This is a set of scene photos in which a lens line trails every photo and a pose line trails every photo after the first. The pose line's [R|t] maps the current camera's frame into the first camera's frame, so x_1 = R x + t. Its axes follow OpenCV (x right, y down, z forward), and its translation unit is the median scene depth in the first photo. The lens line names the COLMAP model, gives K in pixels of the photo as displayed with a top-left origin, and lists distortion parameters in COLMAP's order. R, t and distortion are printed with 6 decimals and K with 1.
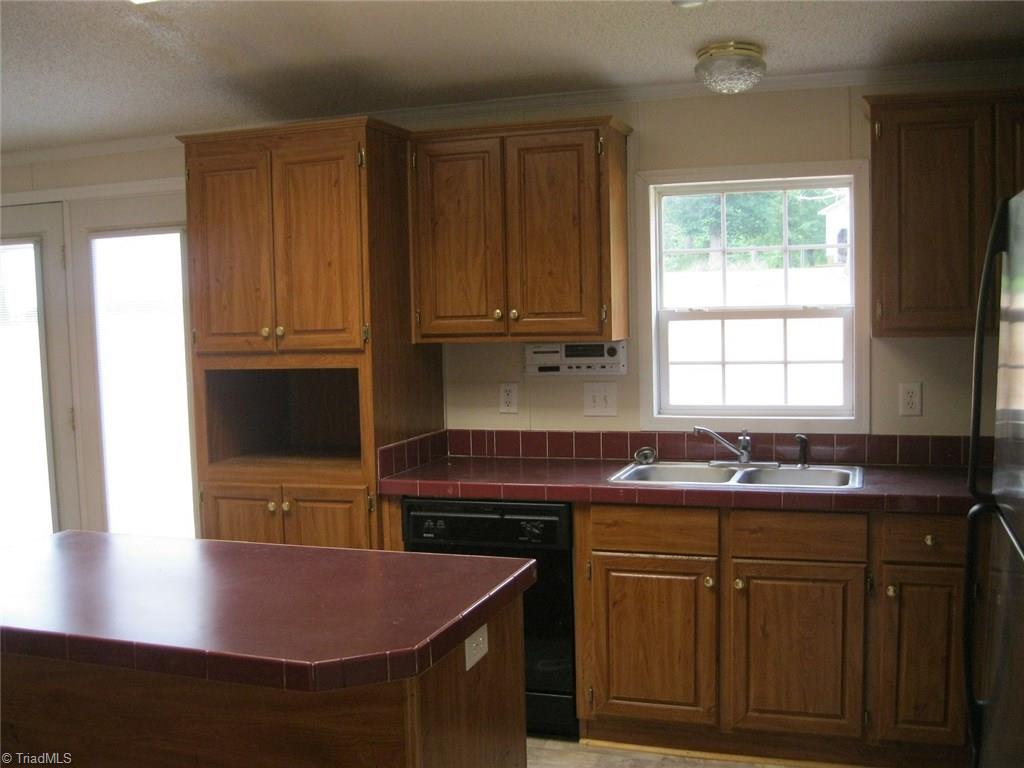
lens RADIAL K [[1043.8, 0, 512.4], [0, 1043.8, 386.7], [0, 0, 1]] dist [-0.105215, 0.000000]
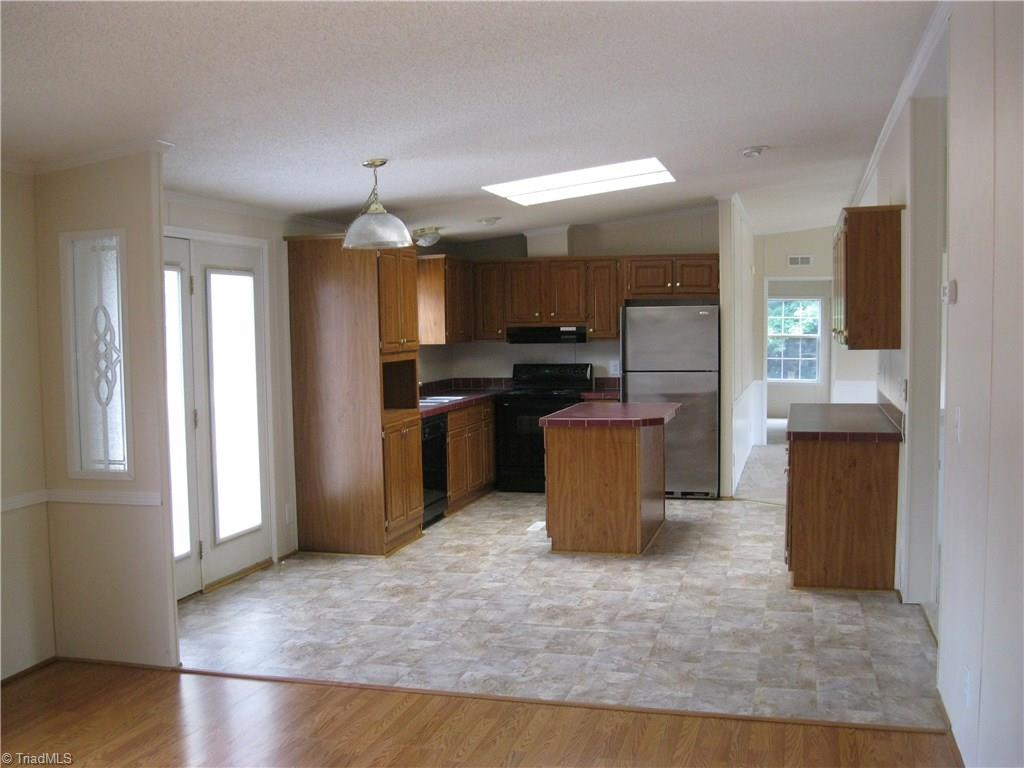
lens RADIAL K [[1043.8, 0, 513.2], [0, 1043.8, 392.2], [0, 0, 1]] dist [-0.105215, 0.000000]
pose [[-0.072773, -0.041391, 0.996489, -2.172943], [0.094899, 0.994318, 0.048231, -0.032428], [-0.992823, 0.098076, -0.068432, 0.927000]]
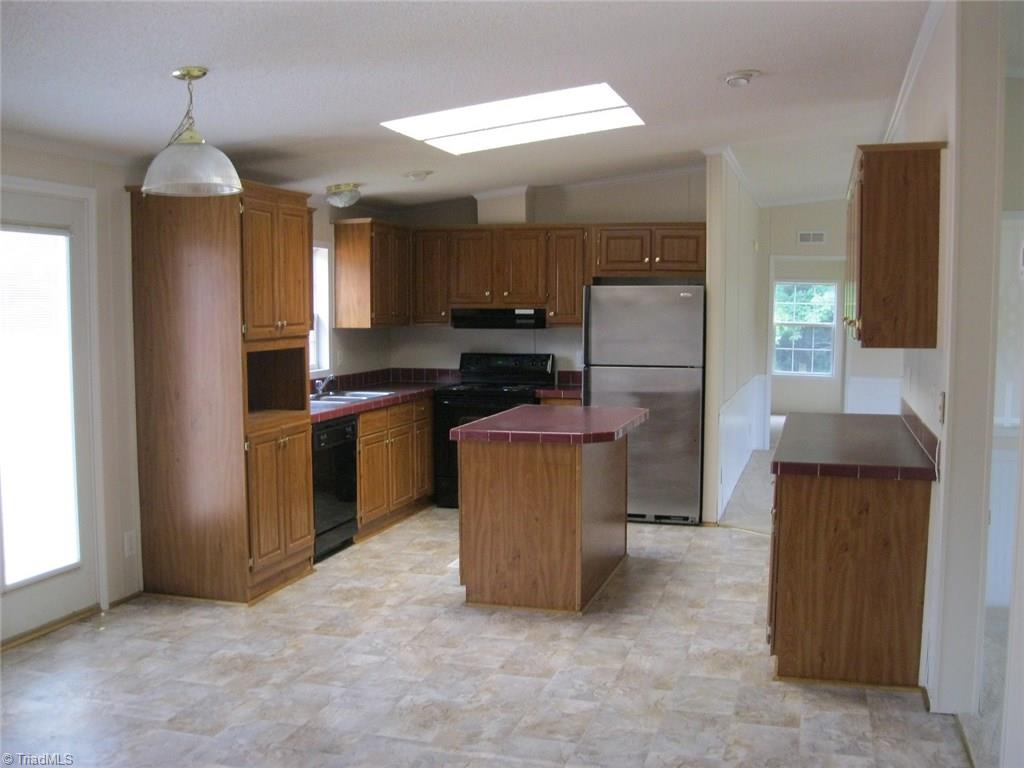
lens RADIAL K [[1043.8, 0, 514.0], [0, 1043.8, 381.1], [0, 0, 1]] dist [-0.105215, 0.000000]
pose [[-0.055322, -0.049283, 0.997252, -1.731487], [0.077966, 0.995518, 0.053522, -0.025190], [-0.995420, 0.080713, -0.051232, 0.739622]]
